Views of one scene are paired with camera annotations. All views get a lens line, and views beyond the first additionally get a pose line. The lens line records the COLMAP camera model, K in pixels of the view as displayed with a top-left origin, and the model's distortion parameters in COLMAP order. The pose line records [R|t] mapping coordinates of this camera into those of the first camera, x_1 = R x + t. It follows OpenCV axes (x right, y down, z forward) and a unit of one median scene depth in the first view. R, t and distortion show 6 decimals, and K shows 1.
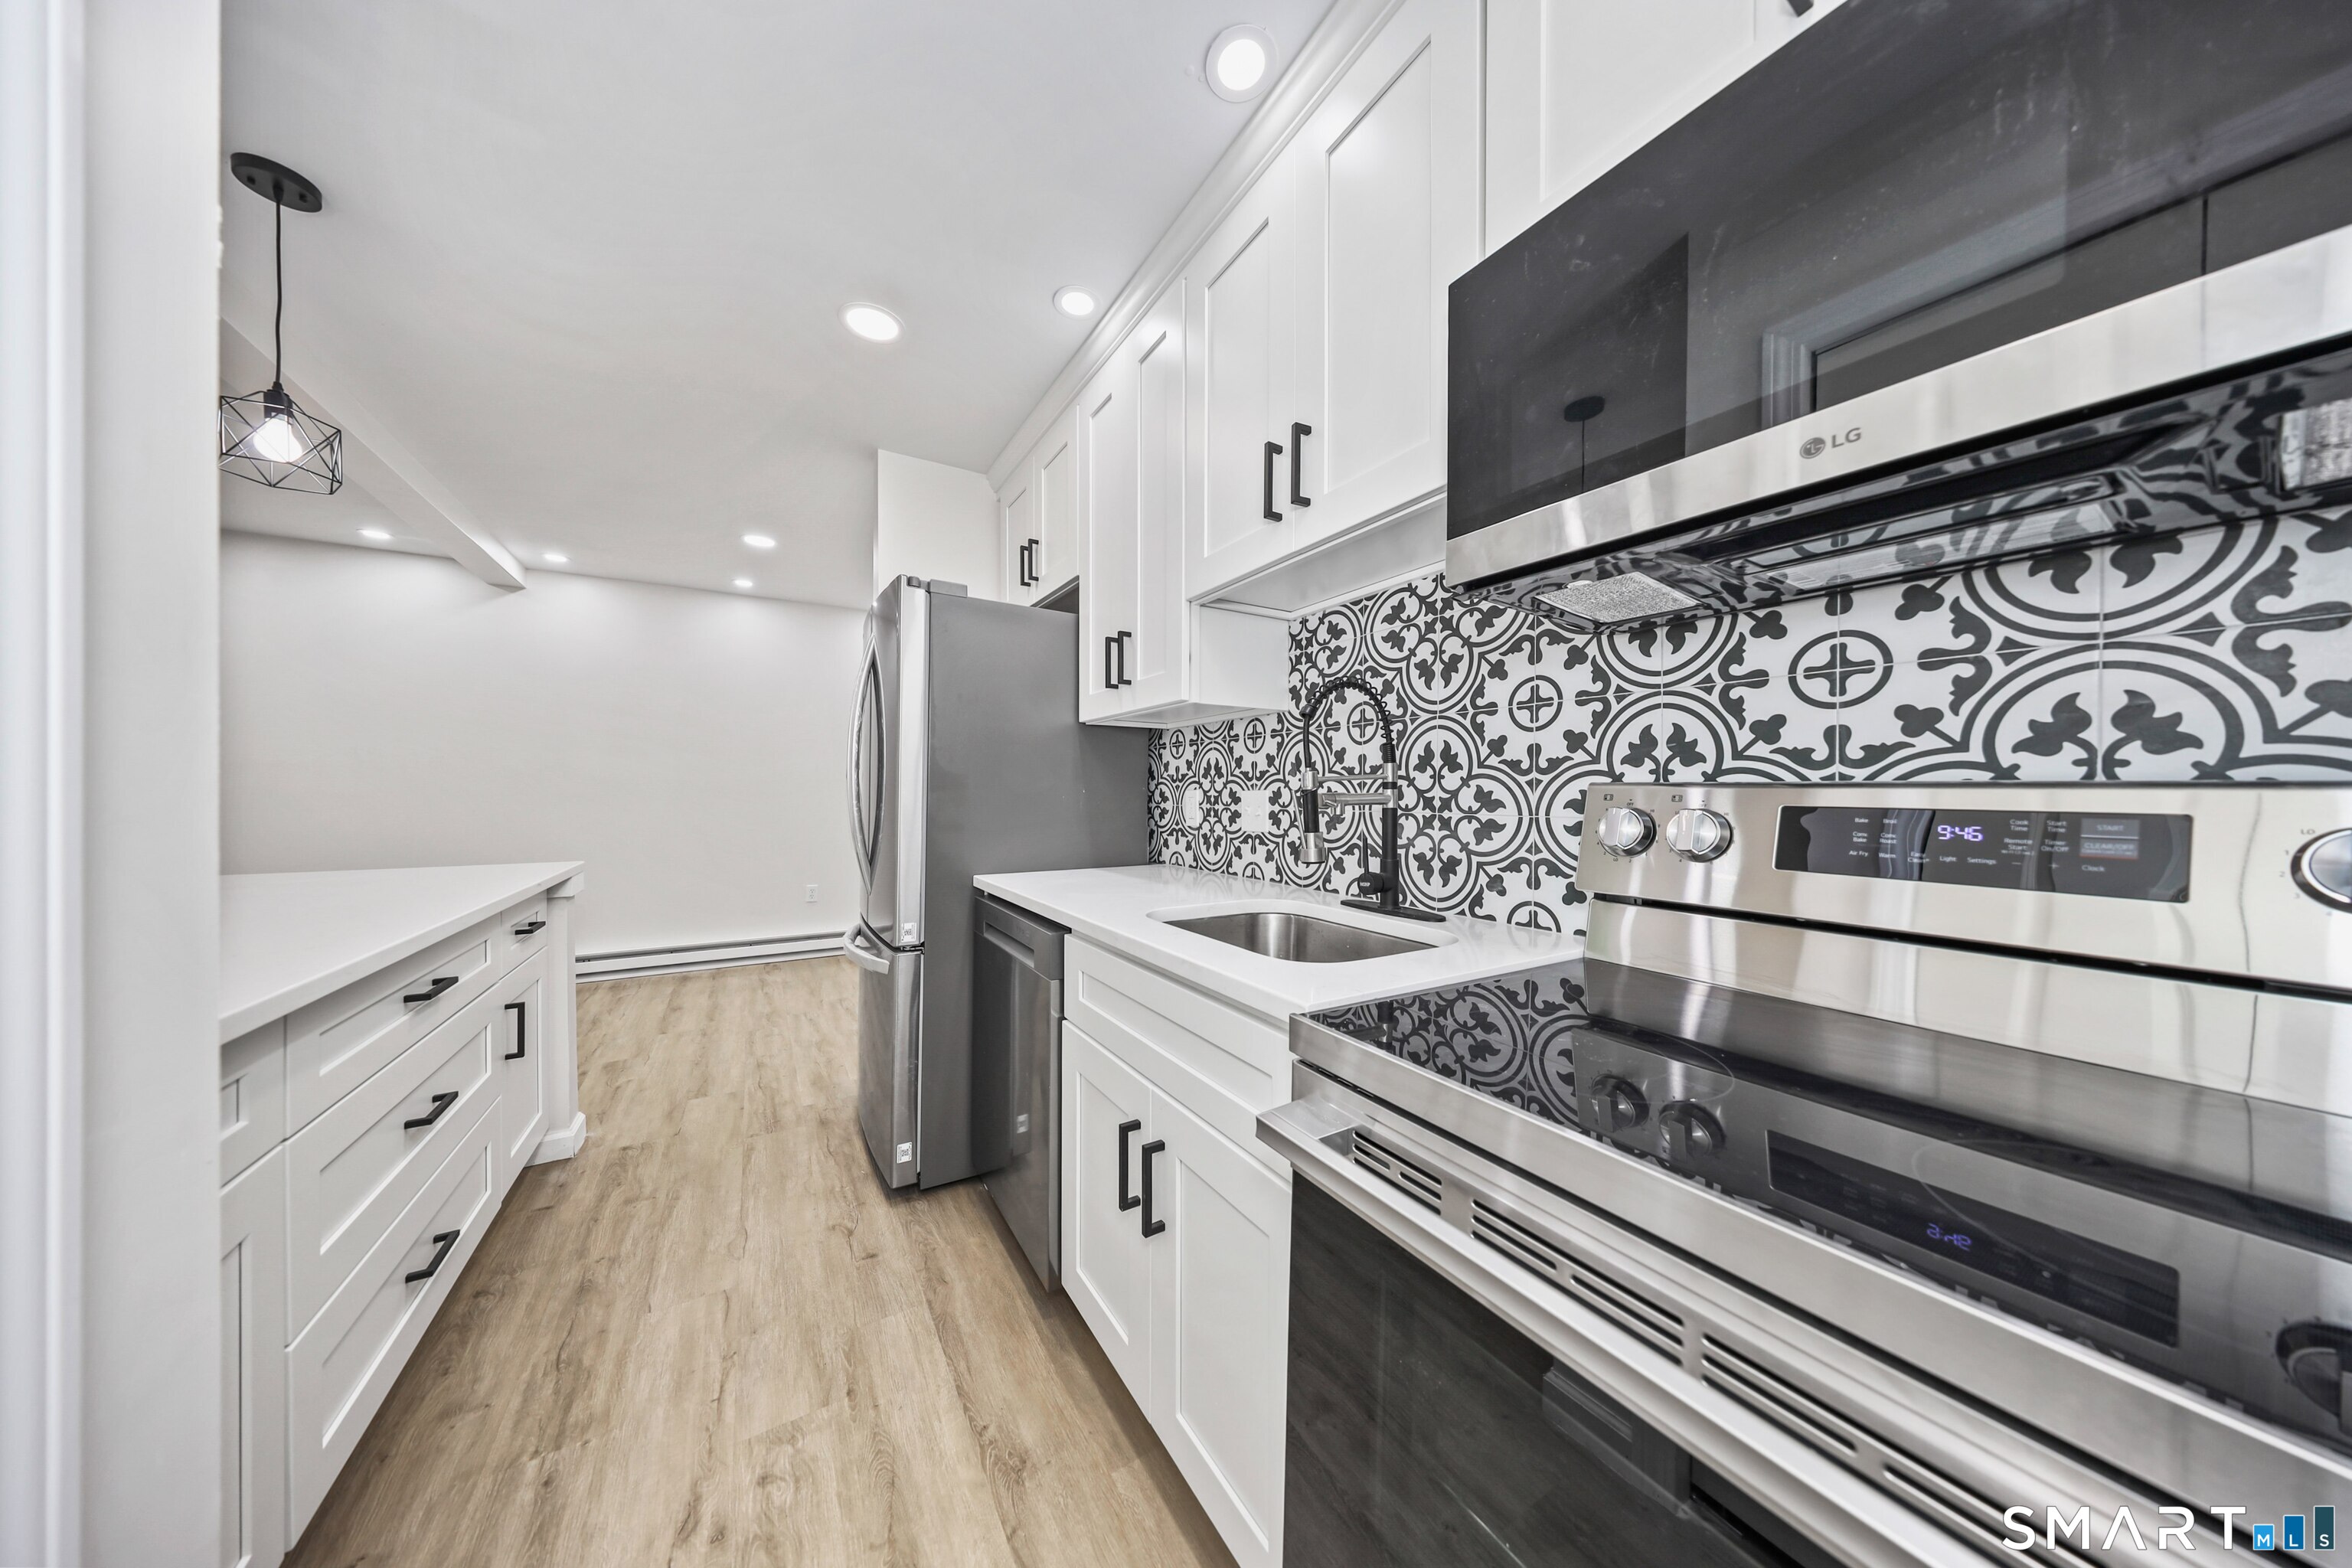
lens RADIAL K [[726.9, 0, 1176.0], [0, 726.9, 784.0], [0, 0, 1]] dist [-0.000115, -0.000039]
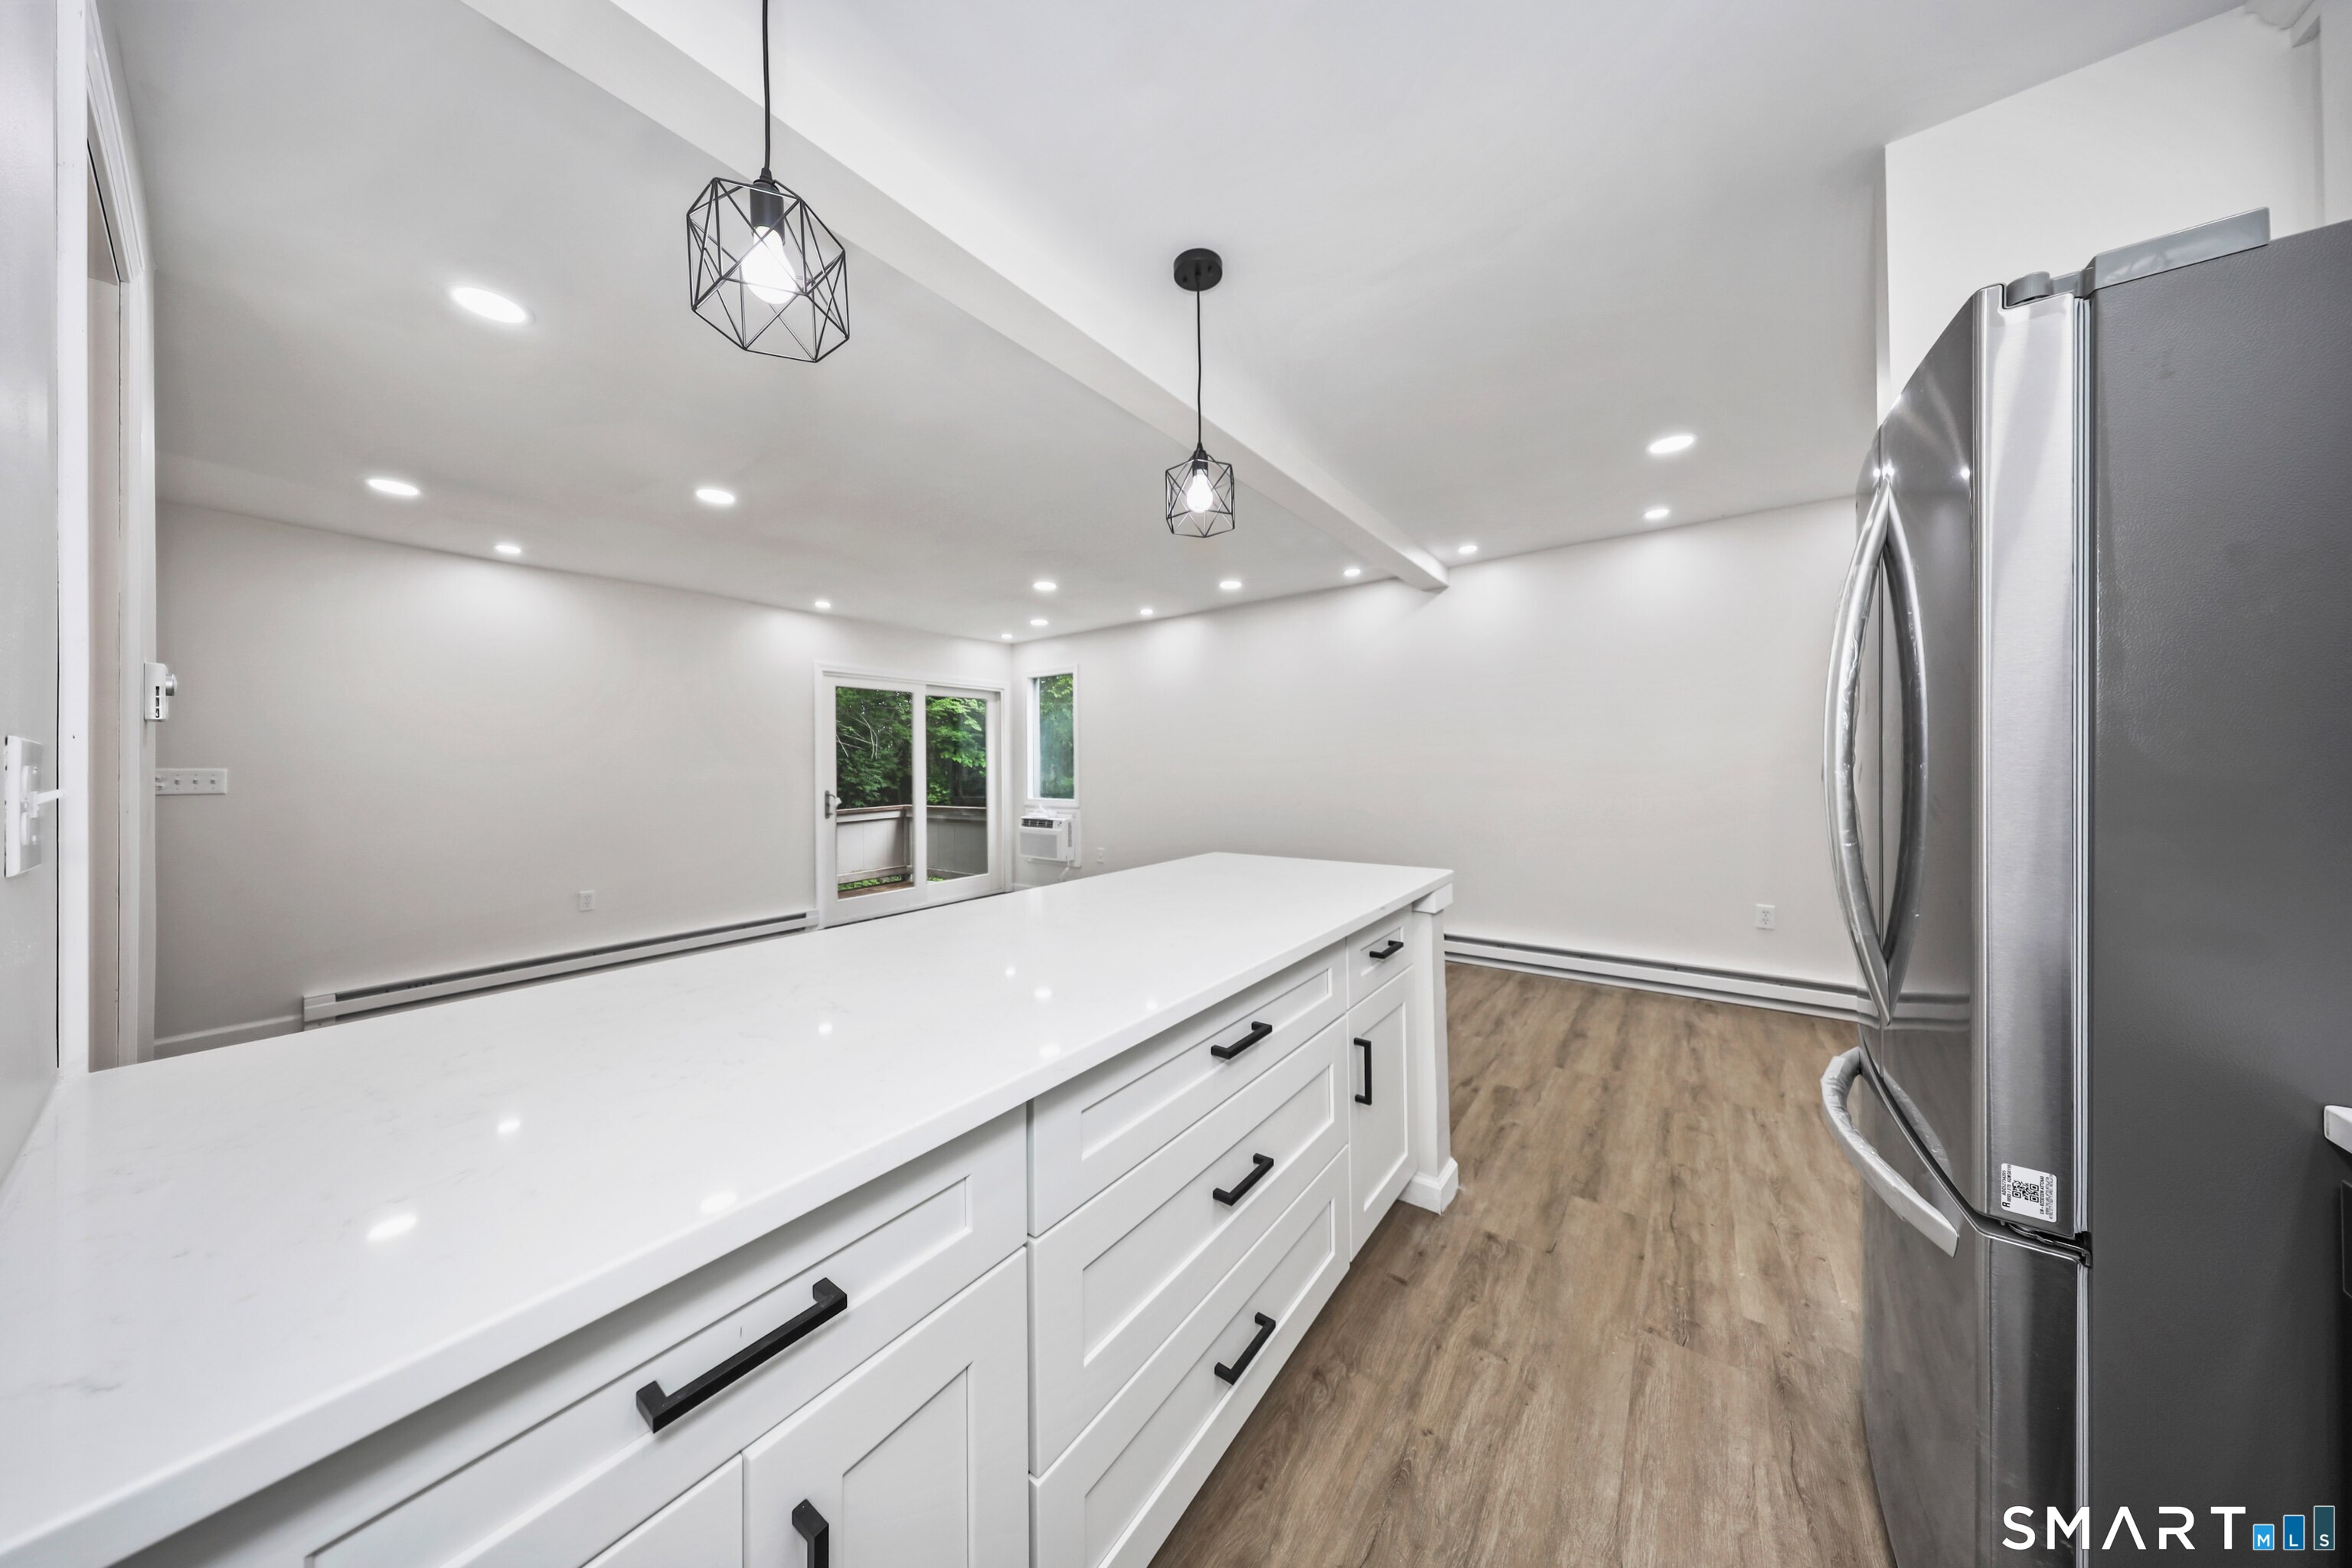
lens RADIAL K [[693.5, 0, 1176.0], [0, 693.5, 784.0], [0, 0, 1]] dist [0.000366, 0.000037]
pose [[0.384471, 0.007078, -0.923110, -0.161243], [0.038805, 0.998963, 0.023822, -0.029332], [0.922321, -0.044980, 0.383797, 0.354400]]
